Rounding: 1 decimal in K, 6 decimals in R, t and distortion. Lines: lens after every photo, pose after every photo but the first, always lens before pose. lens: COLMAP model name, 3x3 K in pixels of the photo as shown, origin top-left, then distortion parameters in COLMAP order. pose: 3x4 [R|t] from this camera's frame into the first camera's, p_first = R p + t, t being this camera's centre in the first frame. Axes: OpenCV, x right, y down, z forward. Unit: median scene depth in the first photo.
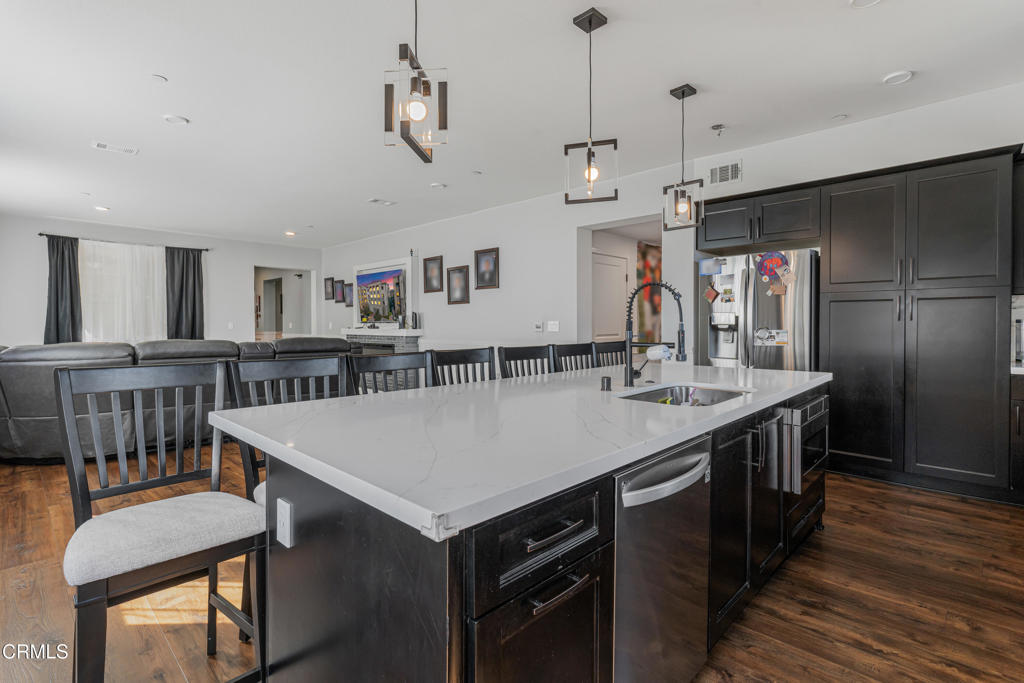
lens RADIAL K [[487.4, 0, 512.2], [0, 487.4, 337.9], [0, 0, 1]] dist [0.001708, -0.000558]
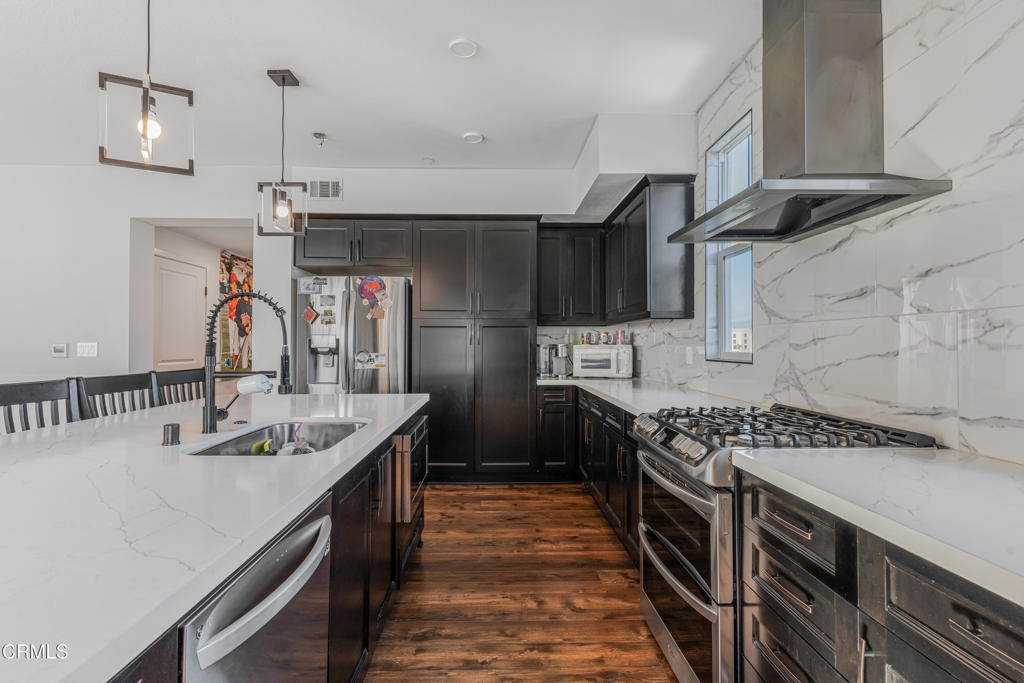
lens RADIAL K [[487.4, 0, 512.2], [0, 487.4, 337.9], [0, 0, 1]] dist [0.001708, -0.000558]
pose [[0.702239, 0.016131, 0.711758, 0.026679], [0.017092, 0.999073, -0.039506, -0.004074], [-0.711736, 0.039908, 0.701313, 0.118330]]
